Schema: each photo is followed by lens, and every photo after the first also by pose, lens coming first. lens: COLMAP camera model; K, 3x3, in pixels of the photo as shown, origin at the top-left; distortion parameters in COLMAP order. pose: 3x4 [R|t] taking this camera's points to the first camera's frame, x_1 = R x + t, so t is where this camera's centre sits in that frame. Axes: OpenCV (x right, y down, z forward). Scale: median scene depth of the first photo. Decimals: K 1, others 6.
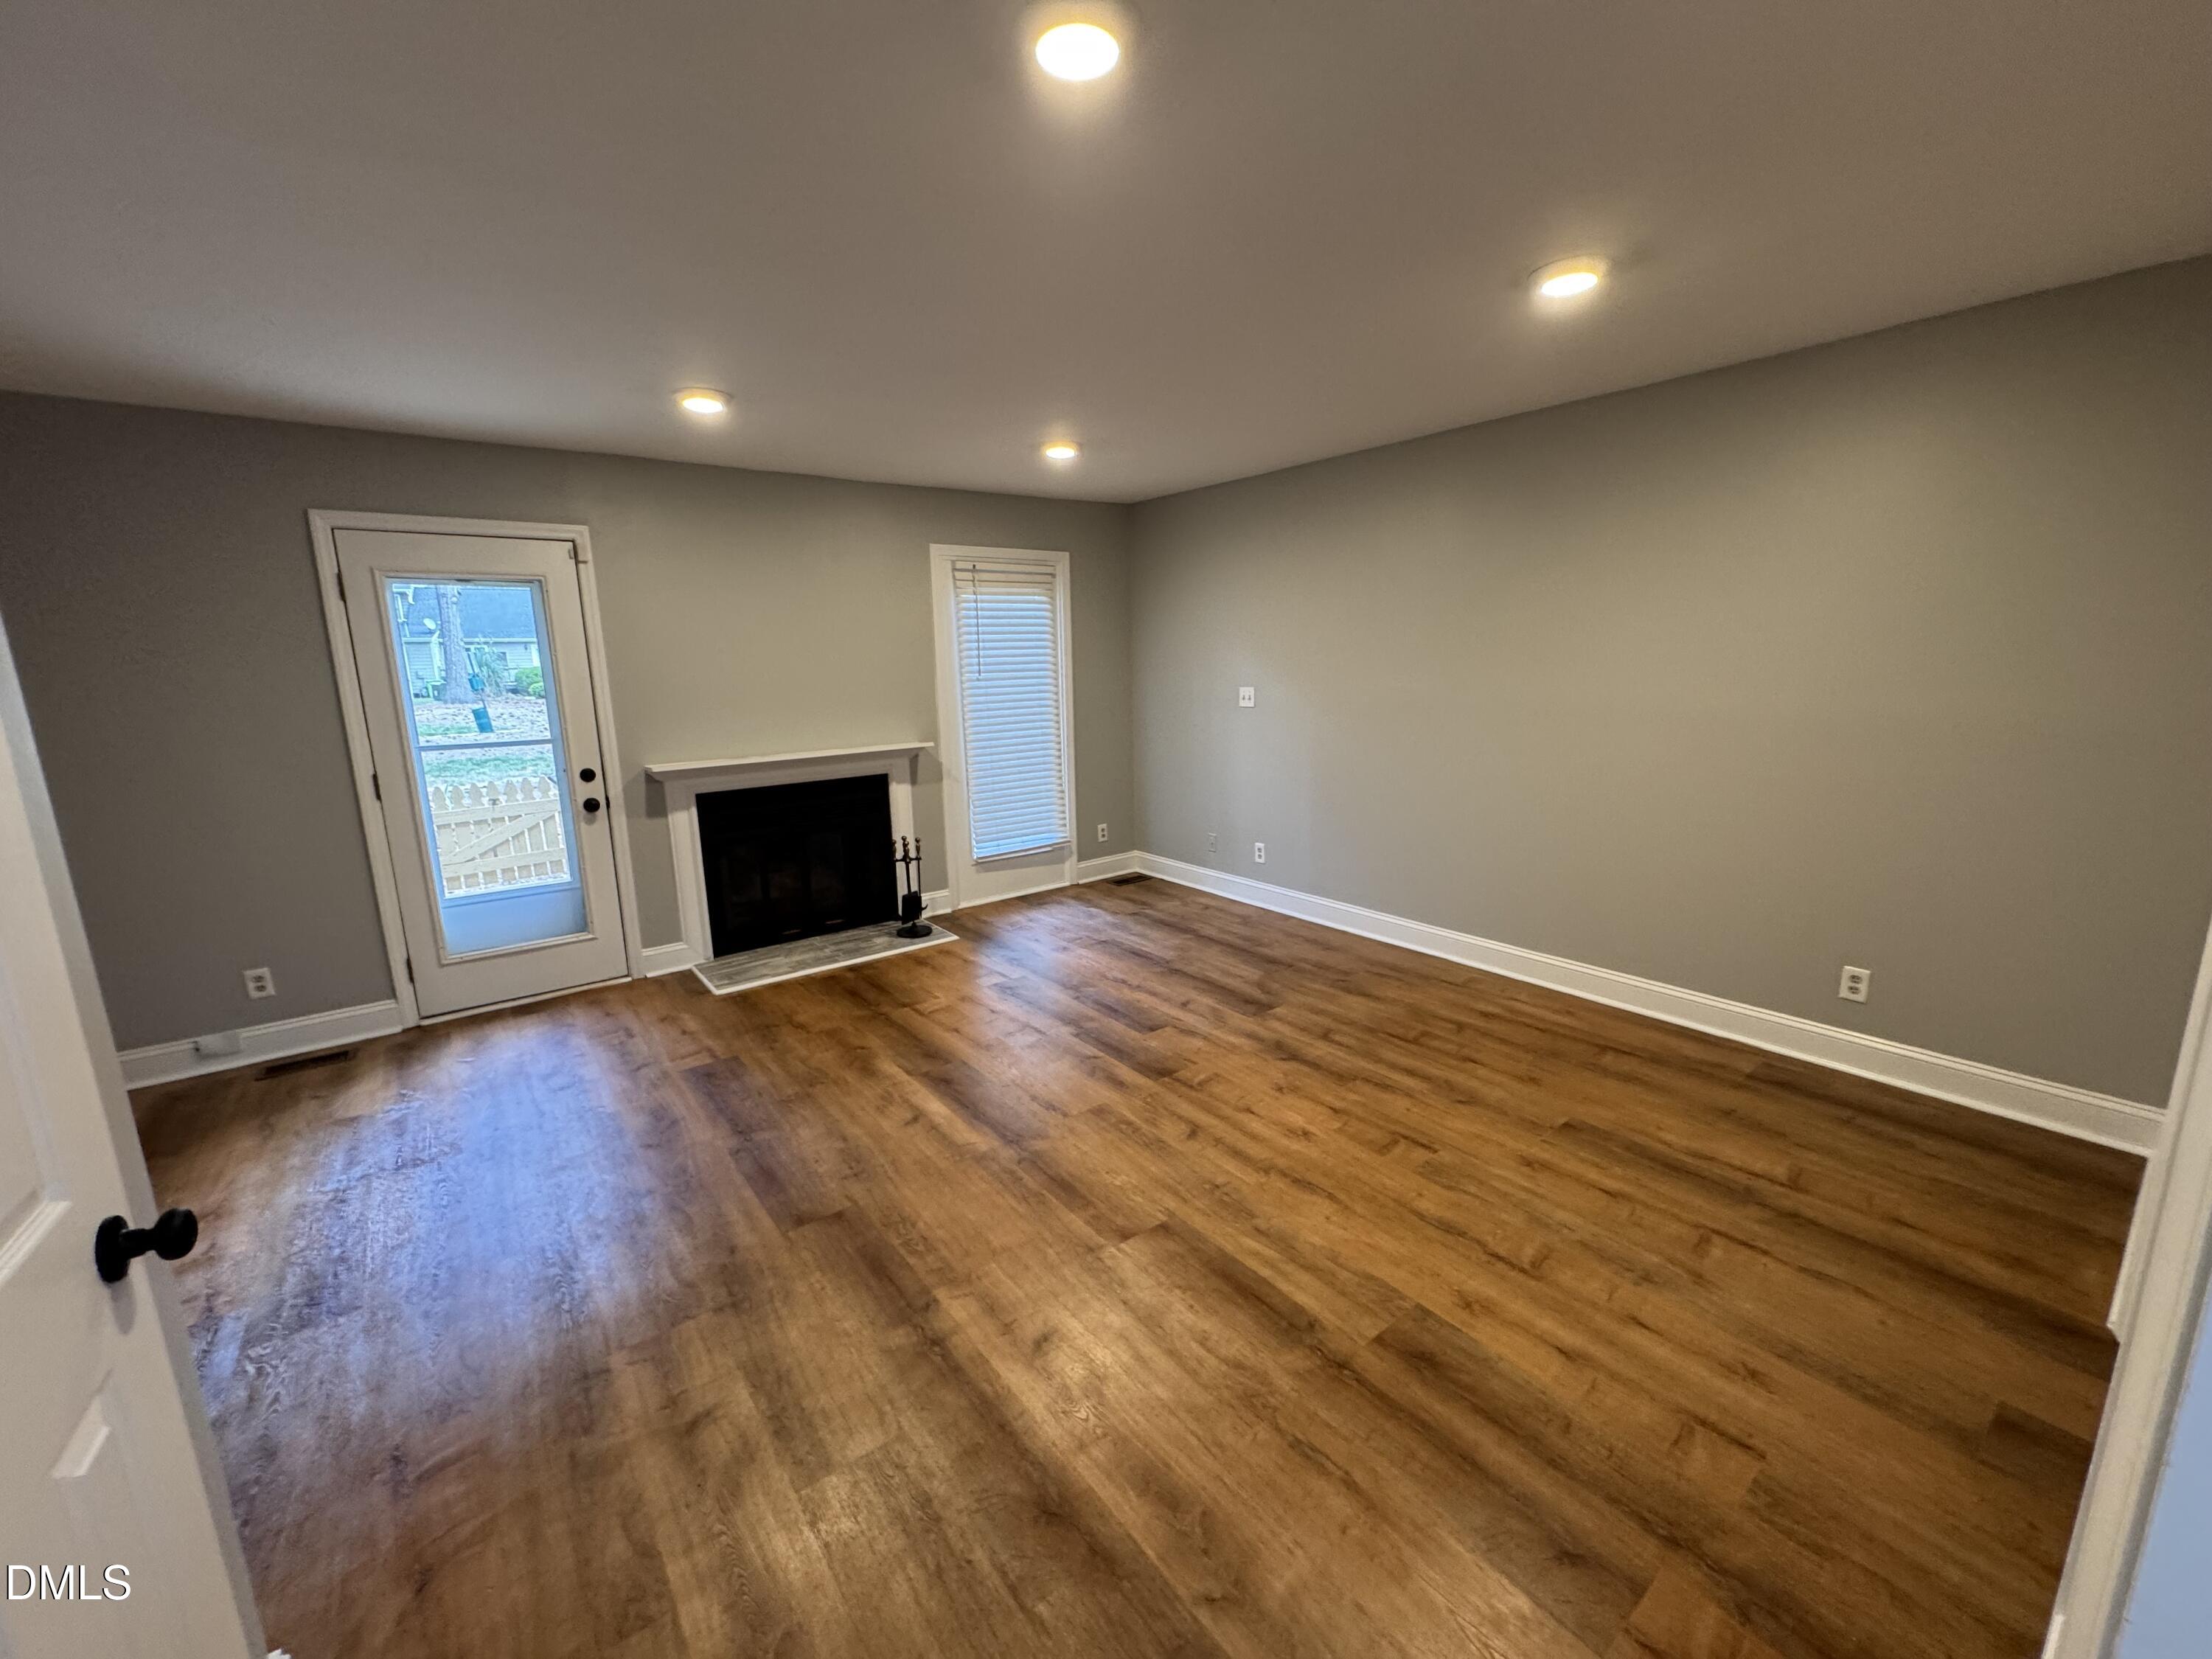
lens RADIAL K [[893.1, 0, 1106.0], [0, 893.1, 829.5], [0, 0, 1]] dist [-0.000316, 0.000175]
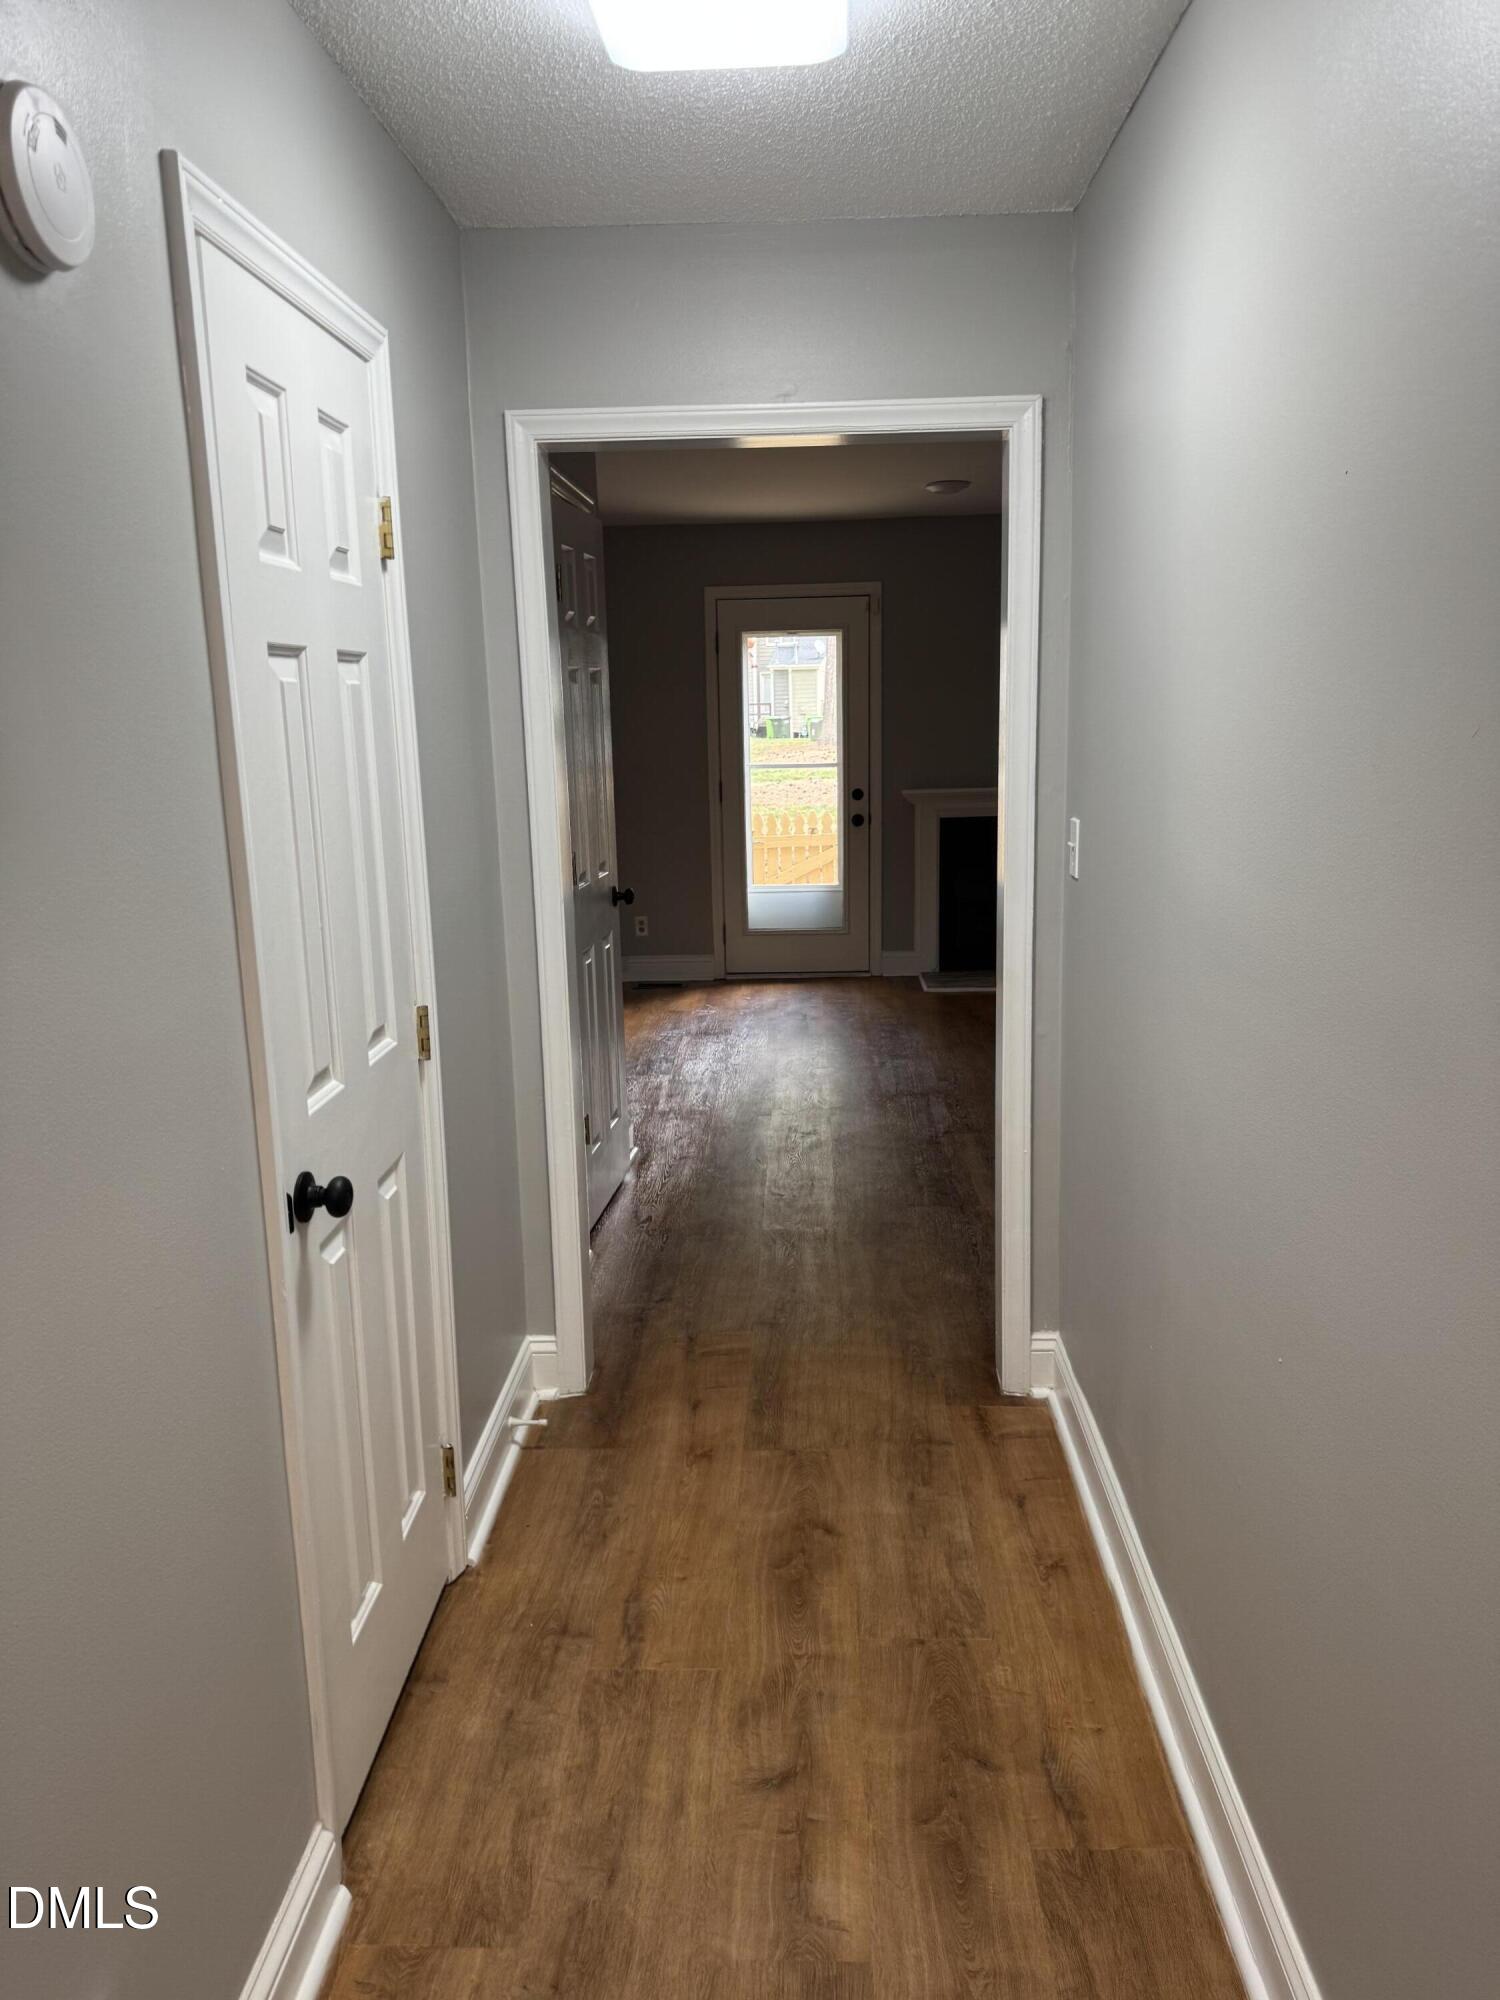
lens RADIAL K [[1396.7, 0, 744.7], [0, 1396.7, 991.5], [0, 0, 1]] dist [0.001010, -0.002454]
pose [[0.768962, 0.127481, -0.626455, 0.651032], [-0.110068, 0.991684, 0.066696, 0.116002], [0.629748, 0.017666, 0.776599, -0.692131]]
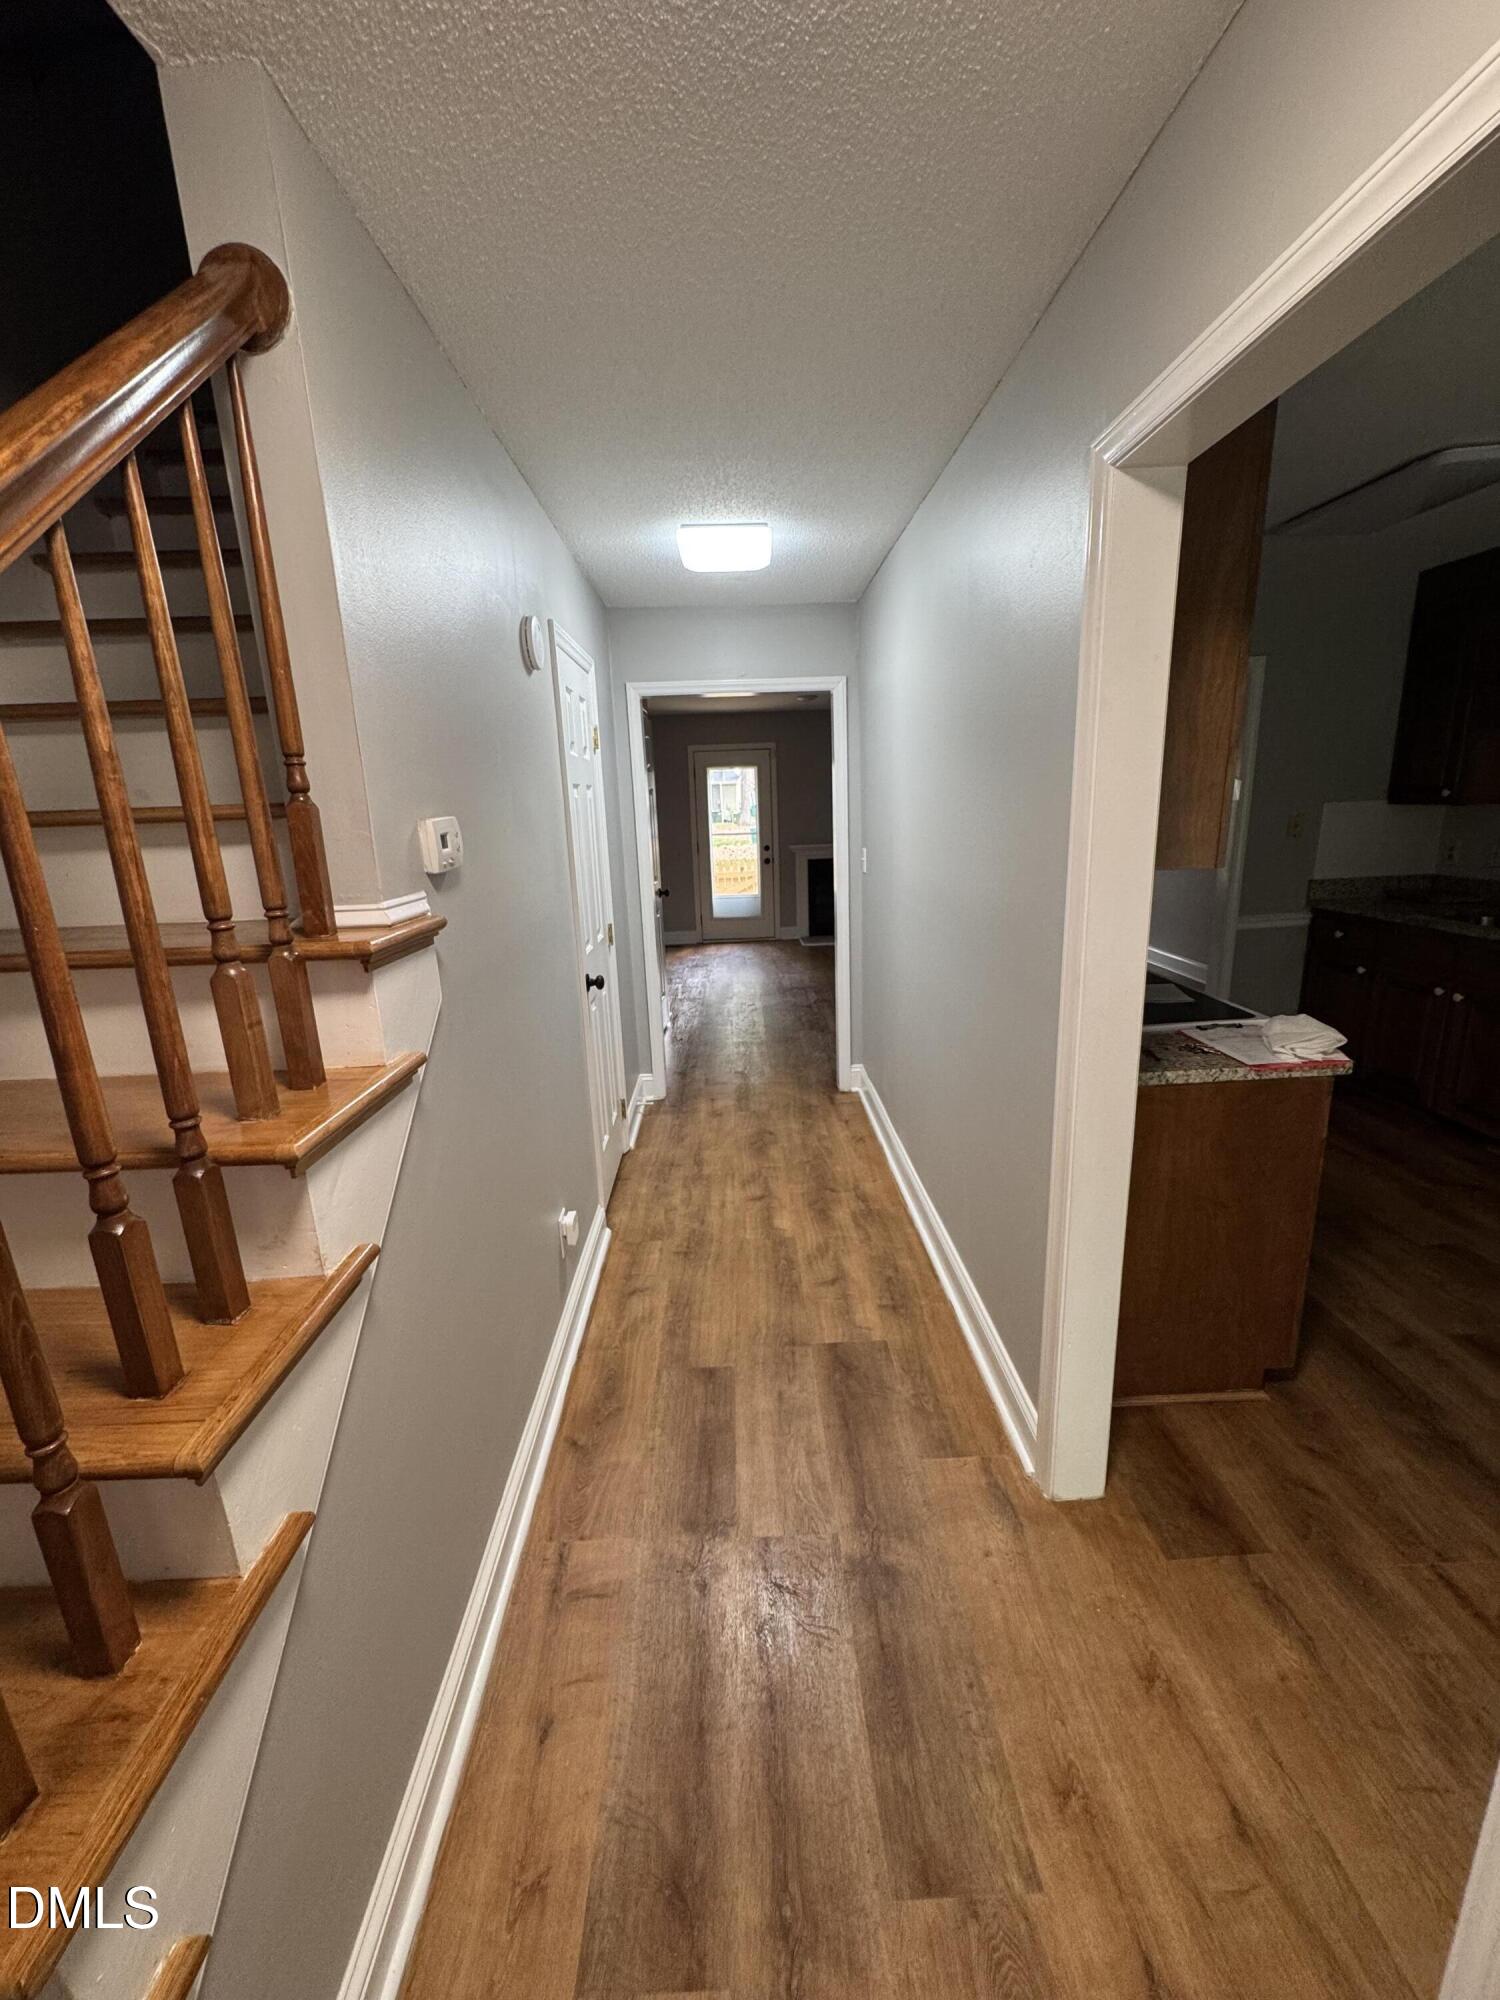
lens RADIAL K [[792.0, 0, 750.0], [0, 792.0, 1000.0], [0, 0, 1]] dist [0.000383, 0.000028]
pose [[0.810873, 0.129424, -0.570731, 0.835263], [-0.088569, 0.991145, 0.098926, 0.170494], [0.578481, -0.029667, 0.815156, -0.989753]]
